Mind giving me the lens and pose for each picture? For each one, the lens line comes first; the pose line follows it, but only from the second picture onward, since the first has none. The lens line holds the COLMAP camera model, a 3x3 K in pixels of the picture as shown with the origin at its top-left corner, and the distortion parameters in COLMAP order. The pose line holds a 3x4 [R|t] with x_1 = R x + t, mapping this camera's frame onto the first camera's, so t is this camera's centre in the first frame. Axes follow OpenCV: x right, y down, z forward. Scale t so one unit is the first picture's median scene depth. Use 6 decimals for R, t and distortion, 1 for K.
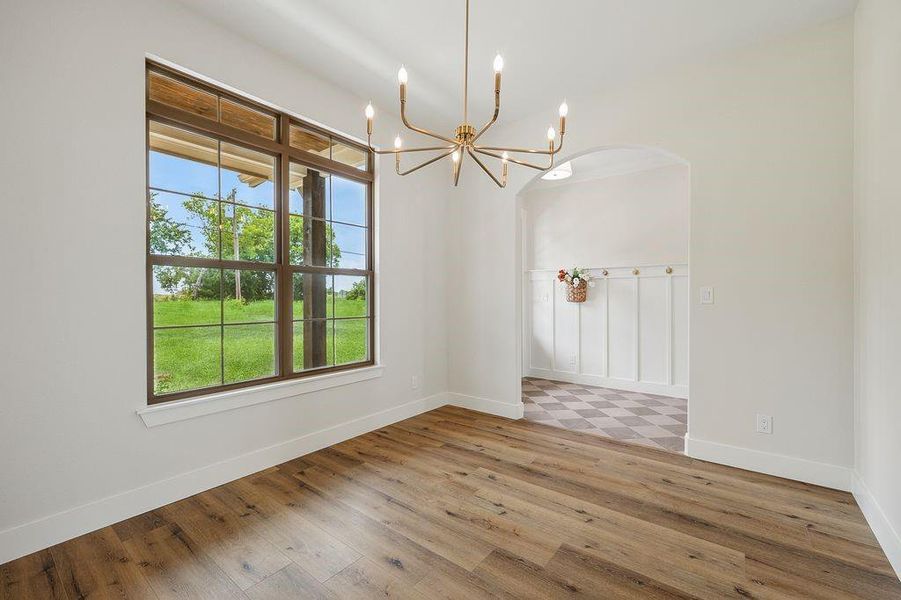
lens RADIAL K [[397.2, 0, 450.4], [0, 397.2, 300.7], [0, 0, 1]] dist [-0.008552, -0.001470]
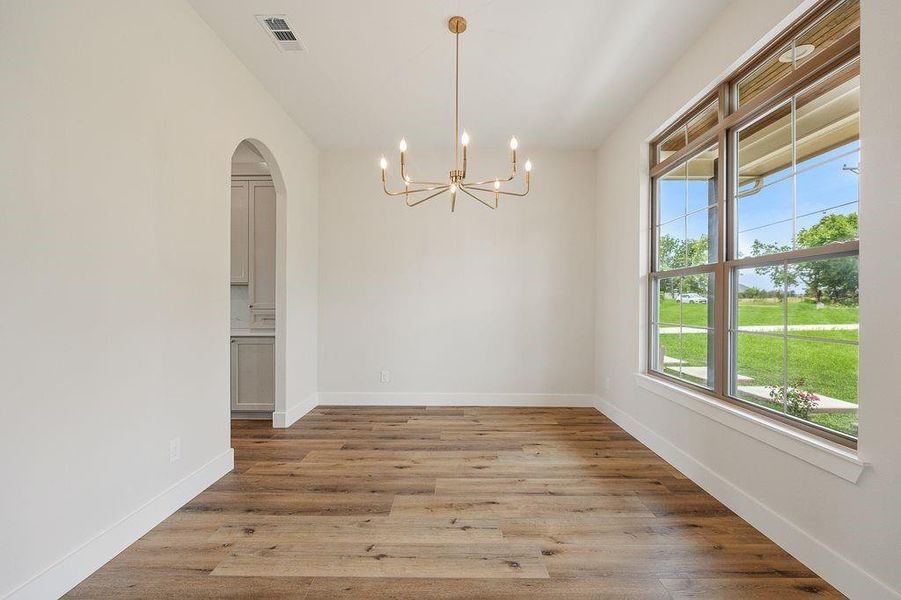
lens RADIAL K [[364.4, 0, 454.3], [0, 364.4, 303.1], [0, 0, 1]] dist [-0.000300, 0.000119]
pose [[-0.802415, 0.003639, -0.596755, 0.675477], [-0.002018, 0.999959, 0.008811, -0.014382], [0.596763, 0.008274, -0.802375, 1.737375]]
